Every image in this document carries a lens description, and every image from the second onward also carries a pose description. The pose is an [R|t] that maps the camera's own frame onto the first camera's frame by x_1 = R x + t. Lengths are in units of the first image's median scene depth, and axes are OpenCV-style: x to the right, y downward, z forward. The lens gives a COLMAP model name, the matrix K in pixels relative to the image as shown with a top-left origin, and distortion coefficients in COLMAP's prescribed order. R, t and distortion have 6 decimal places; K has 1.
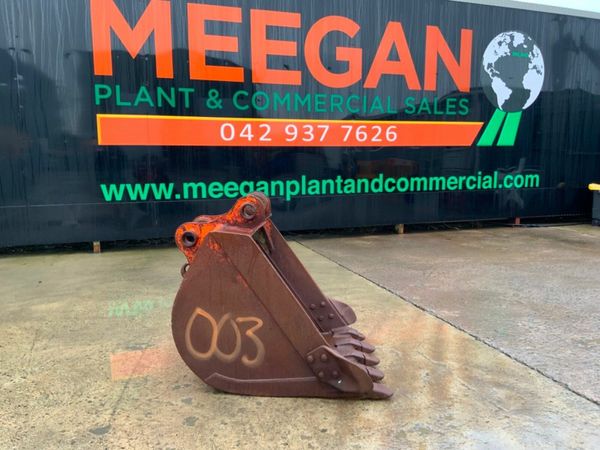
lens RADIAL K [[494.9, 0, 303.8], [0, 494.9, 222.9], [0, 0, 1]] dist [0.081601, -0.144294]
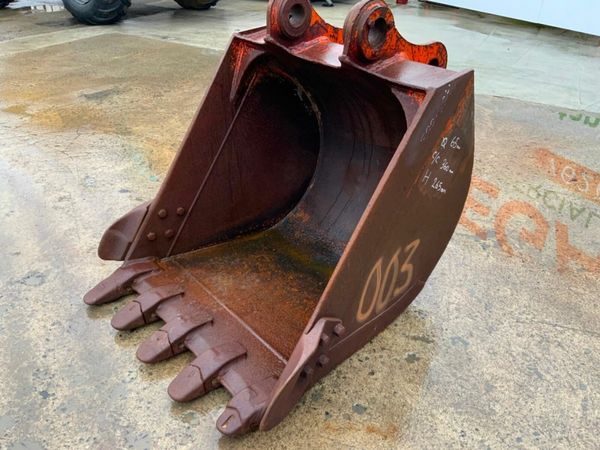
lens RADIAL K [[494.9, 0, 297.5], [0, 494.9, 225.4], [0, 0, 1]] dist [0.081601, -0.144294]
pose [[-0.736766, 0.339023, -0.585012, 0.262096], [-0.111858, 0.792177, 0.599953, -0.151513], [0.666831, 0.507463, -0.545727, 1.201092]]
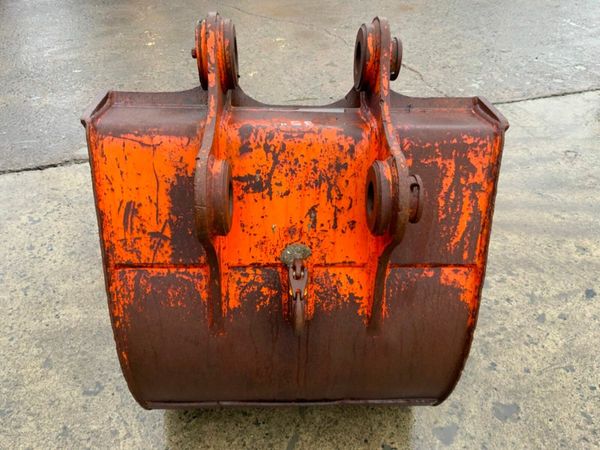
lens RADIAL K [[494.9, 0, 300.4], [0, 494.9, 224.0], [0, 0, 1]] dist [0.081601, -0.144294]
pose [[-0.062253, -0.578751, 0.813125, -0.419807], [0.102483, 0.806692, 0.582019, -0.130000], [-0.992785, 0.119563, 0.009093, 0.881782]]
